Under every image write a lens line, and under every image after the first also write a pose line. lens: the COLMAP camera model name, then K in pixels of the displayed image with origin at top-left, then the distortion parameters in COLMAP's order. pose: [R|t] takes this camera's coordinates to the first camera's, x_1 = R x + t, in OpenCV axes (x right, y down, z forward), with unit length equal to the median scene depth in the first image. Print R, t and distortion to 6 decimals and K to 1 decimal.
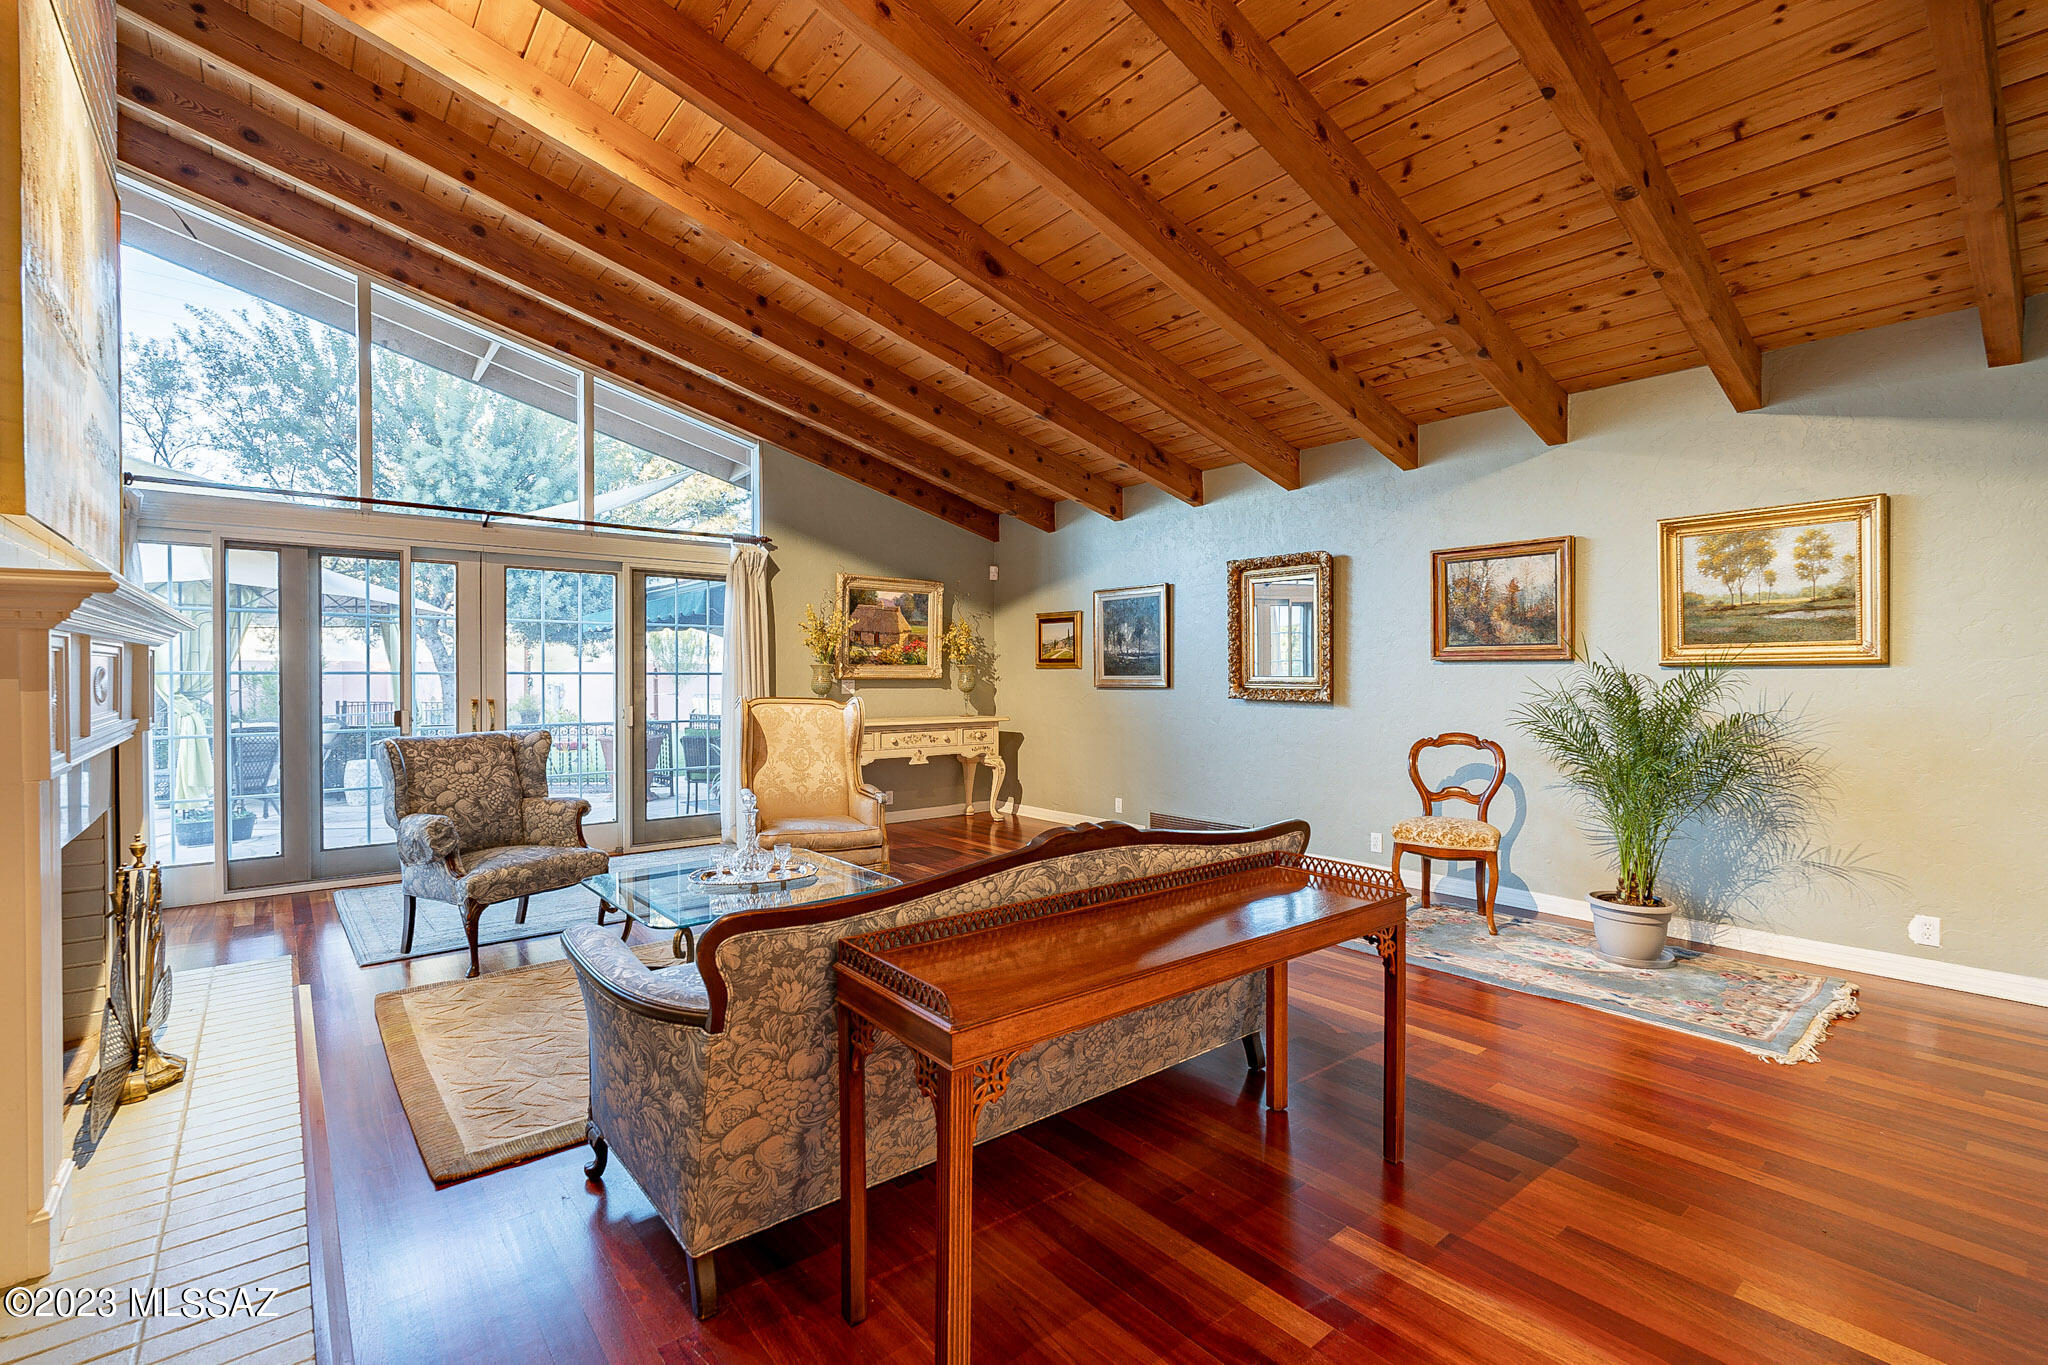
lens RADIAL K [[914.5, 0, 1039.5], [0, 914.5, 685.4], [0, 0, 1]] dist [-0.007748, 0.001741]
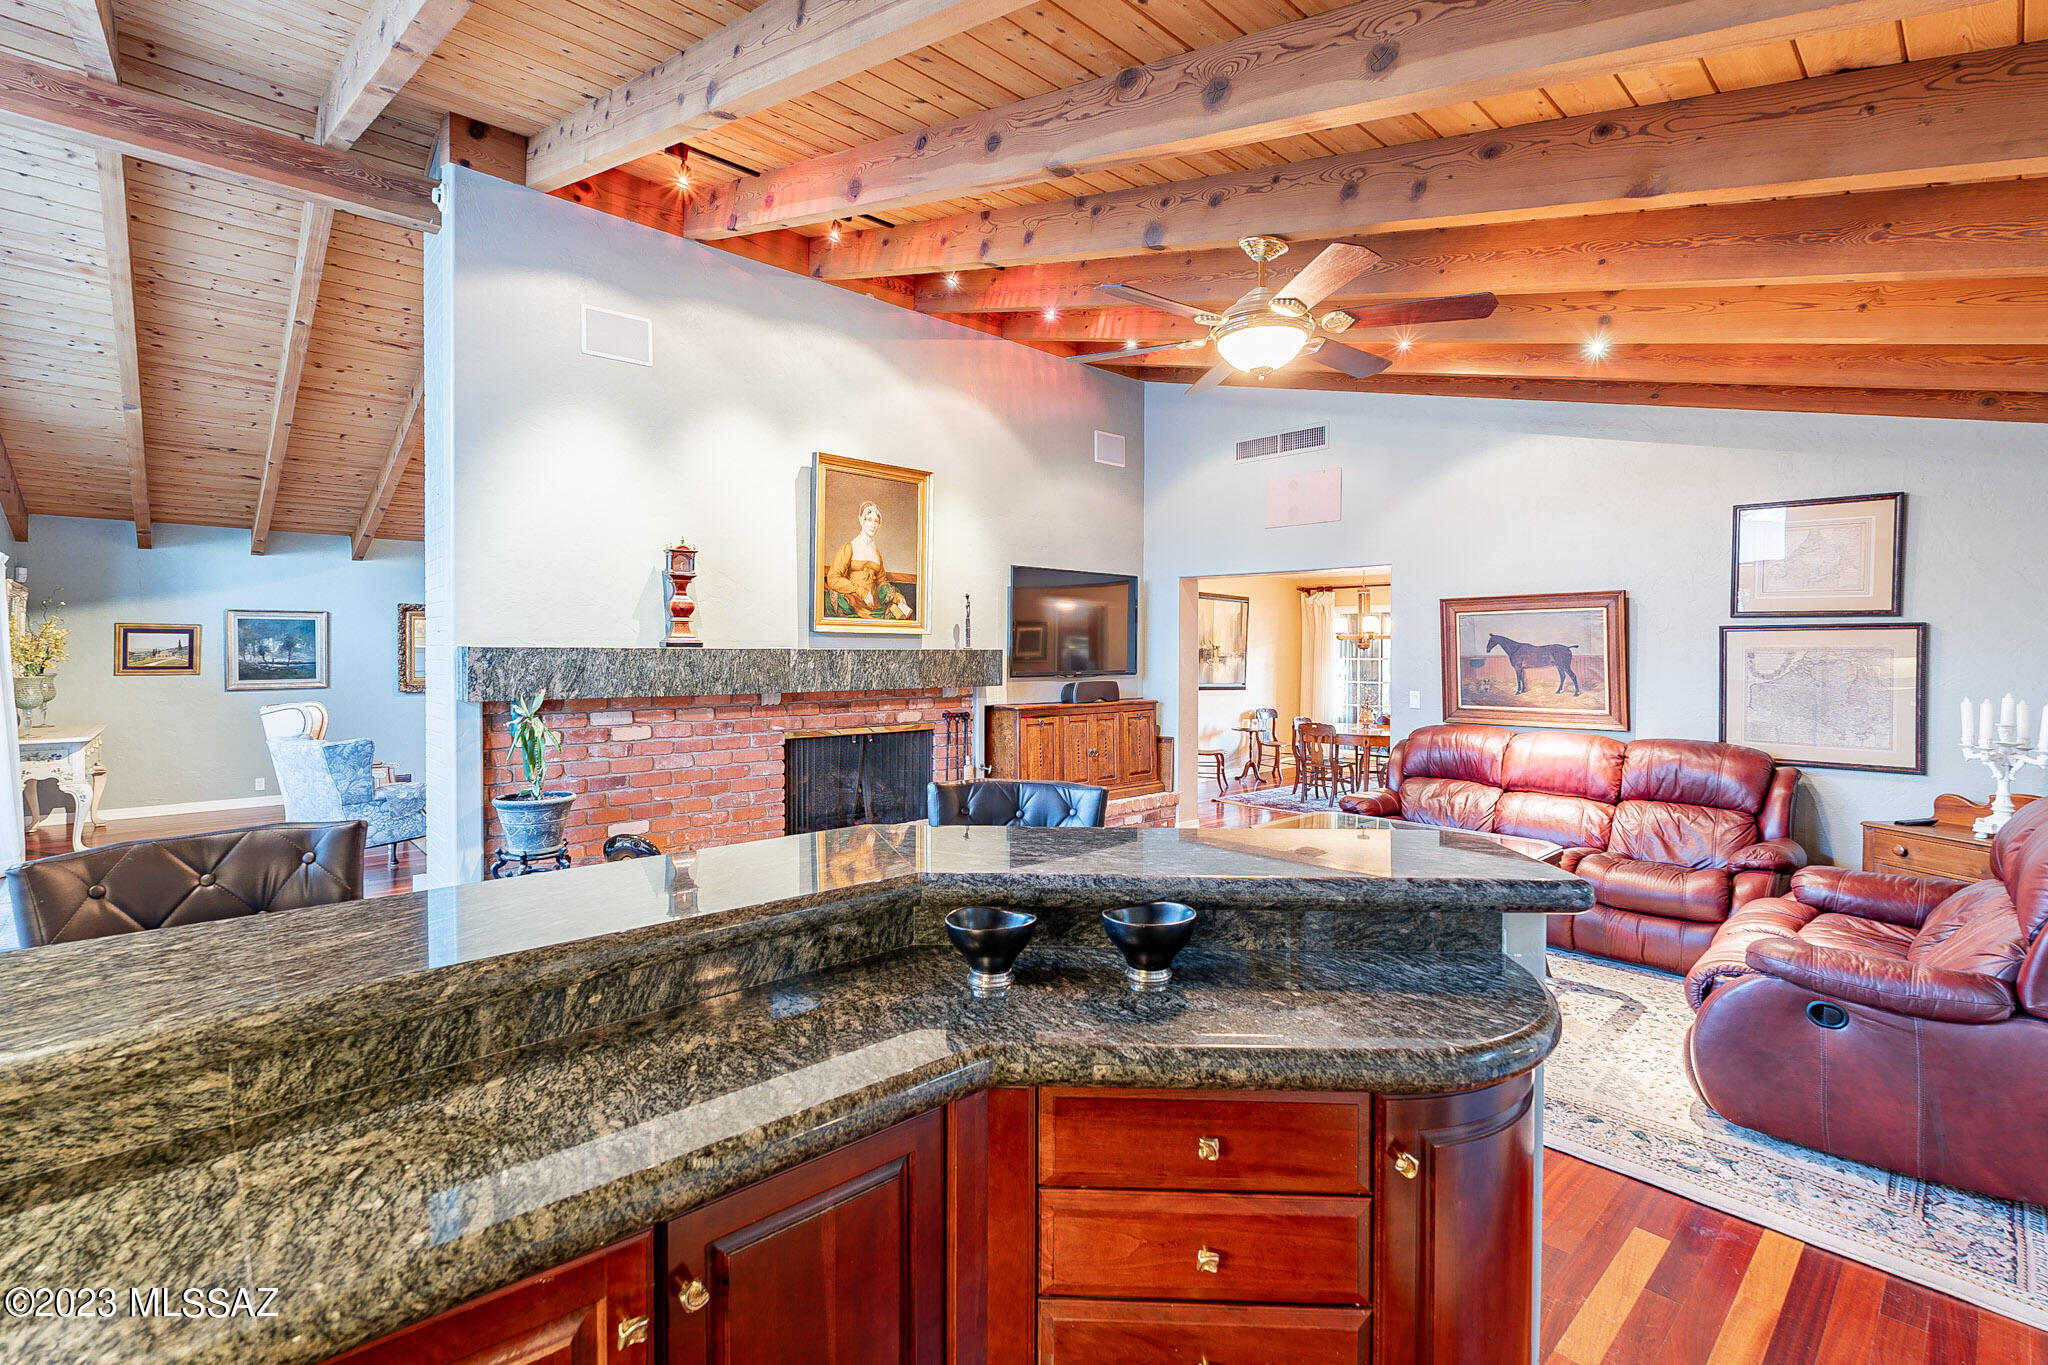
lens RADIAL K [[914.5, 0, 1030.0], [0, 914.5, 661.5], [0, 0, 1]] dist [-0.007748, 0.001741]
pose [[-0.031920, -0.007321, 0.999464, -1.154887], [0.011329, 0.999906, 0.007686, -0.033327], [-0.999426, 0.011568, -0.031834, 0.009707]]
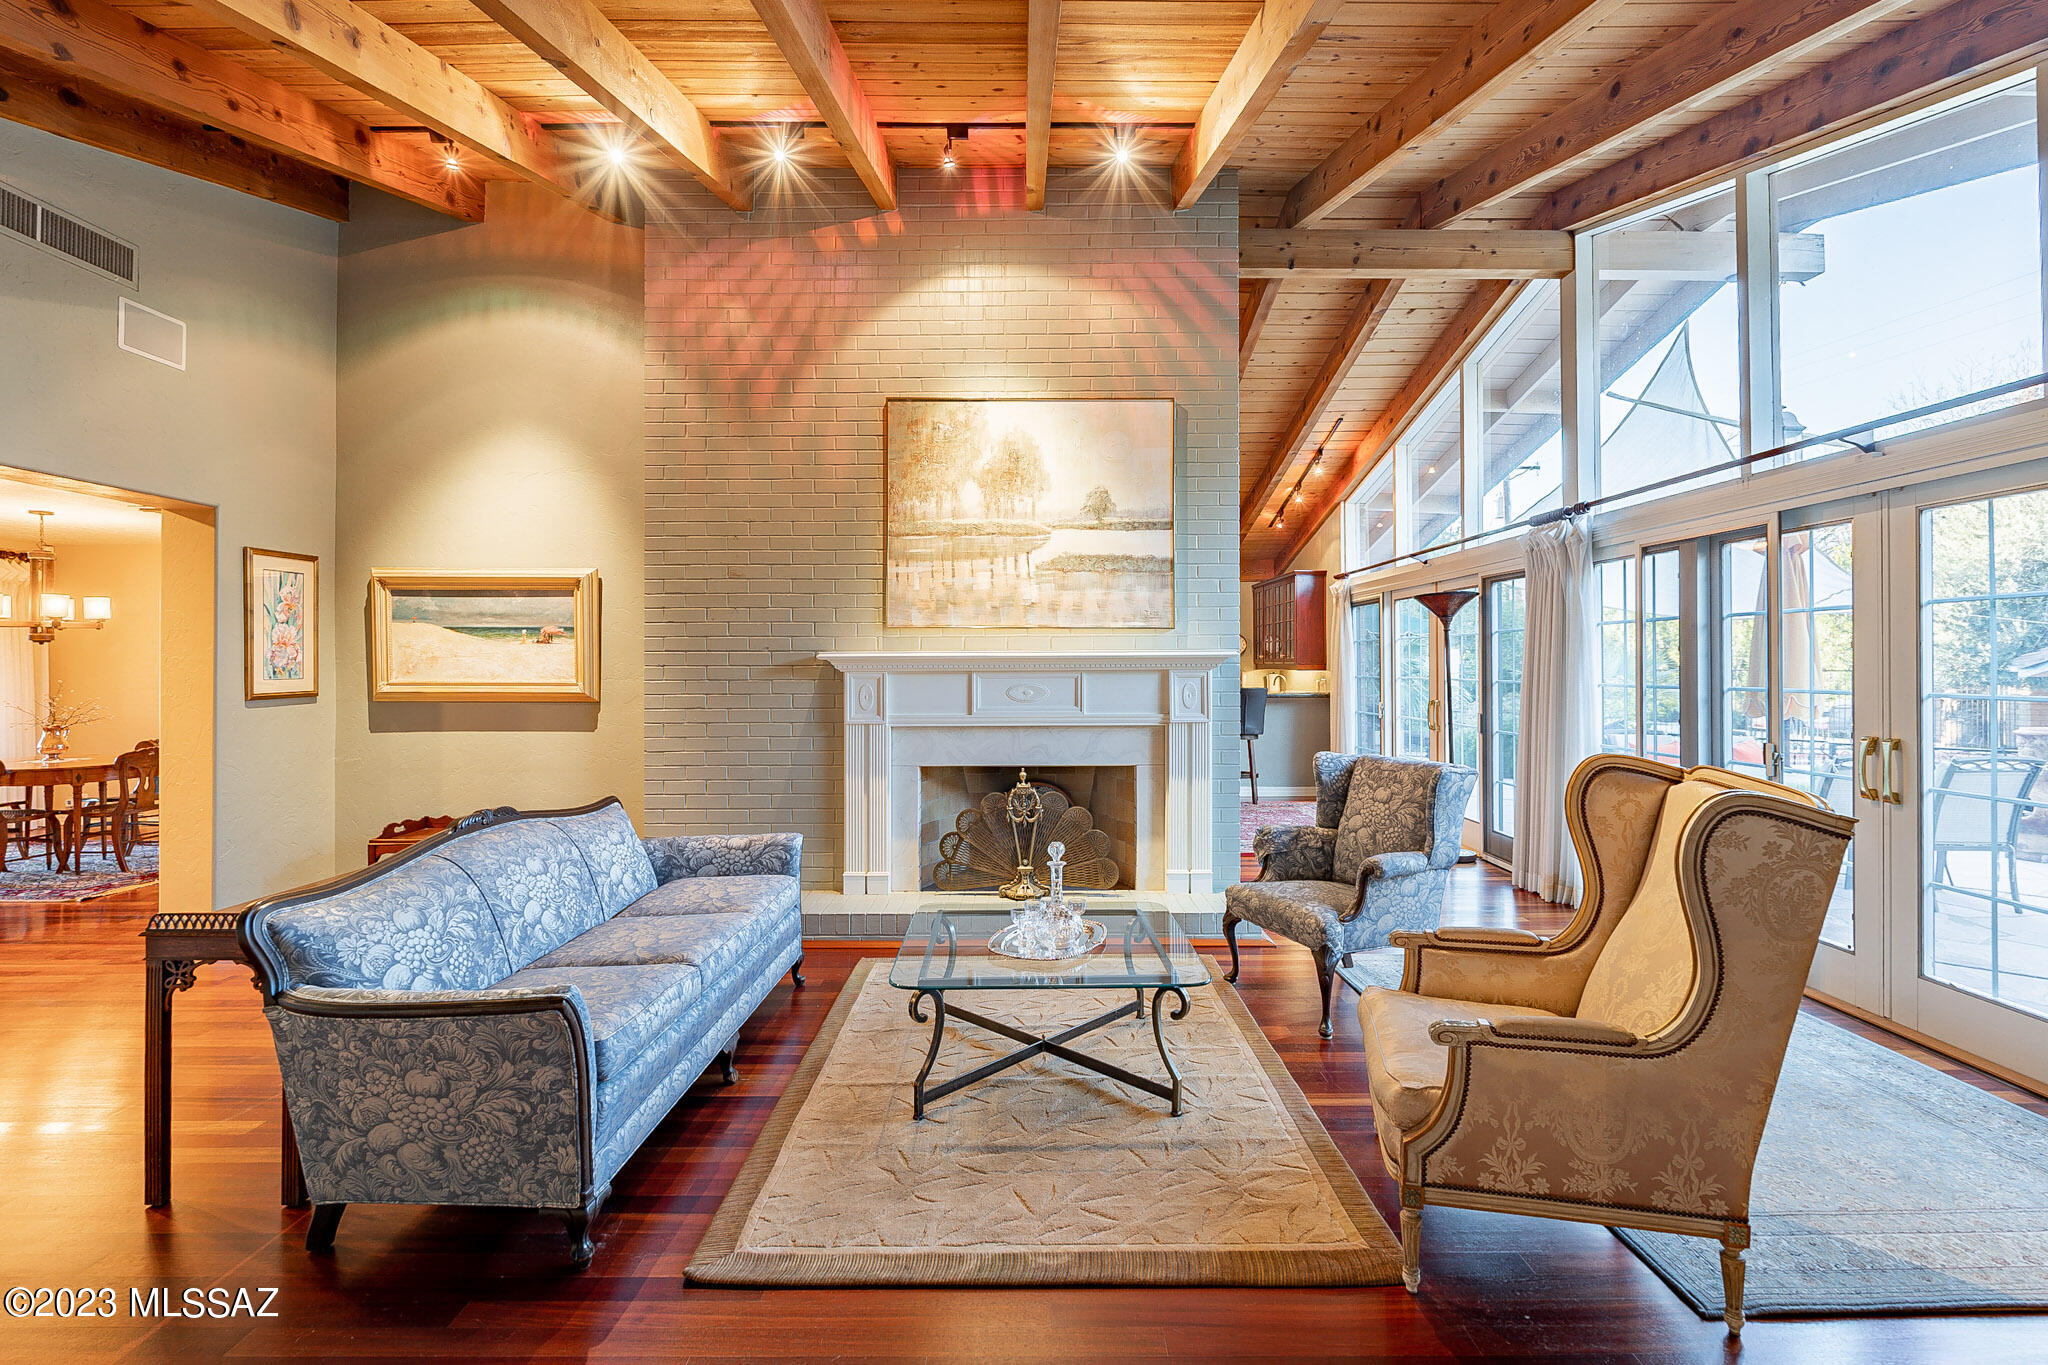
lens RADIAL K [[914.5, 0, 1018.9], [0, 914.5, 658.0], [0, 0, 1]] dist [-0.007748, 0.001741]
pose [[-0.656361, -0.005823, -0.754424, 0.170192], [-0.009594, 0.999954, 0.000629, -0.025531], [0.754386, 0.007651, -0.656387, 0.764466]]
